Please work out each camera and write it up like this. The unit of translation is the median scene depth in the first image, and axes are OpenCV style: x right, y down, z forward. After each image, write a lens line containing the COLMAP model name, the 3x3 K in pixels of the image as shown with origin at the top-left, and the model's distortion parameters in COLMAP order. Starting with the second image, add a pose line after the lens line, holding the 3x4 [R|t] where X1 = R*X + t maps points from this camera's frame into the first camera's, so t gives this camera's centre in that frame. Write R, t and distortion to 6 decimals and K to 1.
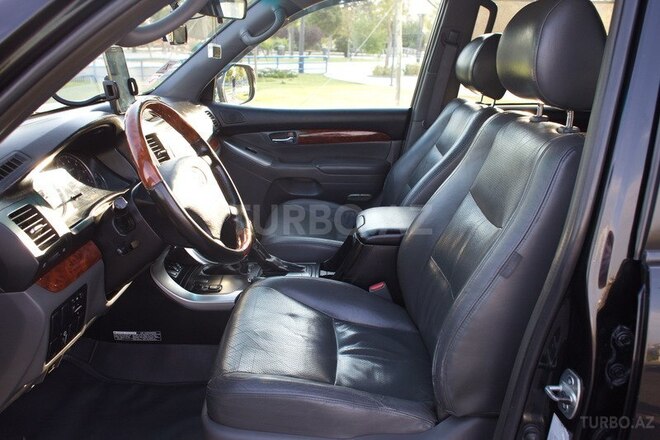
lens RADIAL K [[530.9, 0, 329.6], [0, 530.9, 221.7], [0, 0, 1]] dist [0.002032, 0.022077]
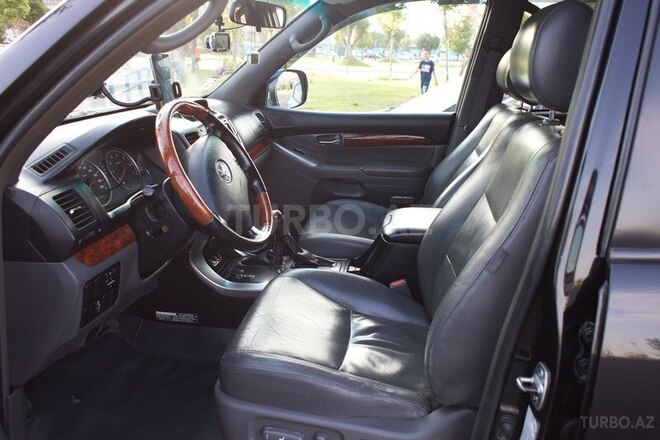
lens RADIAL K [[530.9, 0, 330.8], [0, 530.9, 218.9], [0, 0, 1]] dist [0.002032, 0.022077]
pose [[0.989995, 0.037120, -0.136135, 0.108524], [-0.039254, 0.999144, -0.013025, 0.017484], [0.135535, 0.018239, 0.990605, -0.052300]]
